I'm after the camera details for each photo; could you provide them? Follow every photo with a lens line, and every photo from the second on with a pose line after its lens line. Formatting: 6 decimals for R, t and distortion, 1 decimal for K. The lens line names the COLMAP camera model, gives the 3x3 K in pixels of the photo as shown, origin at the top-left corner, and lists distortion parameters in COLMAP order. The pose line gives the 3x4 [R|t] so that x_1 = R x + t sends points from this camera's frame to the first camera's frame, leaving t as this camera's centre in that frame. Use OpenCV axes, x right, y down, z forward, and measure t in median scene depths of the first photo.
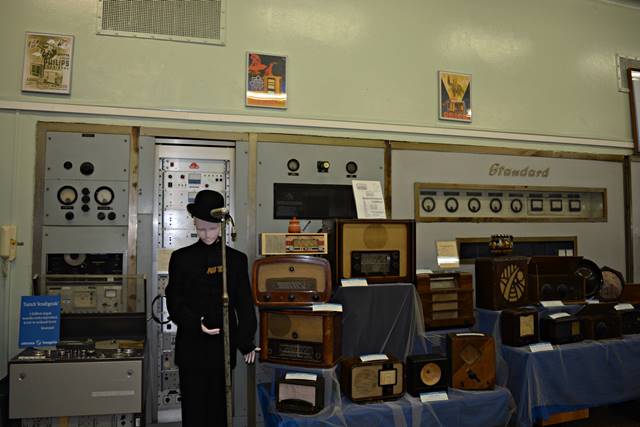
lens RADIAL K [[509.0, 0, 320.0], [0, 509.0, 213.5], [0, 0, 1]] dist [-0.073822, -0.002478]
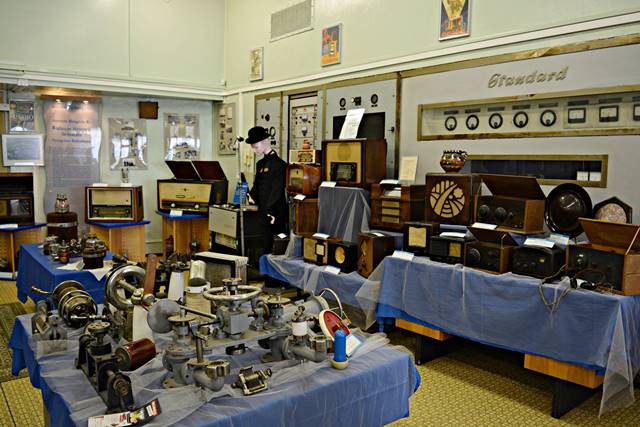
lens RADIAL K [[509.0, 0, 320.0], [0, 509.0, 213.5], [0, 0, 1]] dist [-0.073822, -0.002478]
pose [[0.374429, 0.100714, -0.921770, 1.181953], [0.020710, 0.992928, 0.116902, 0.042584], [0.927024, -0.062862, 0.369695, 0.379852]]
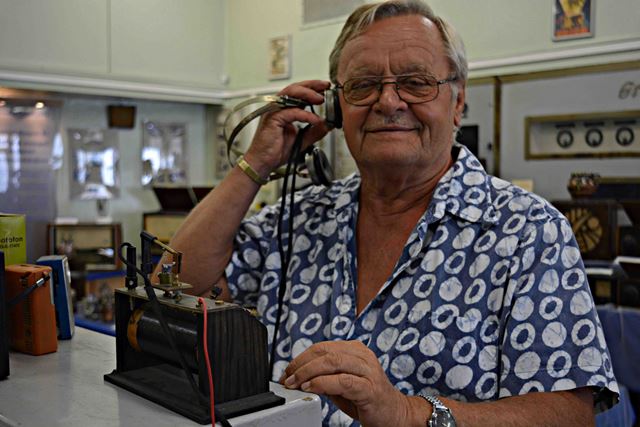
lens RADIAL K [[779.4, 0, 328.6], [0, 779.4, 213.2], [0, 0, 1]] dist [-0.019783, -0.027131]
pose [[0.470525, 0.038497, -0.881547, 1.292061], [0.030065, 0.997768, 0.059619, 0.018527], [0.881874, -0.054556, 0.468317, 0.020161]]
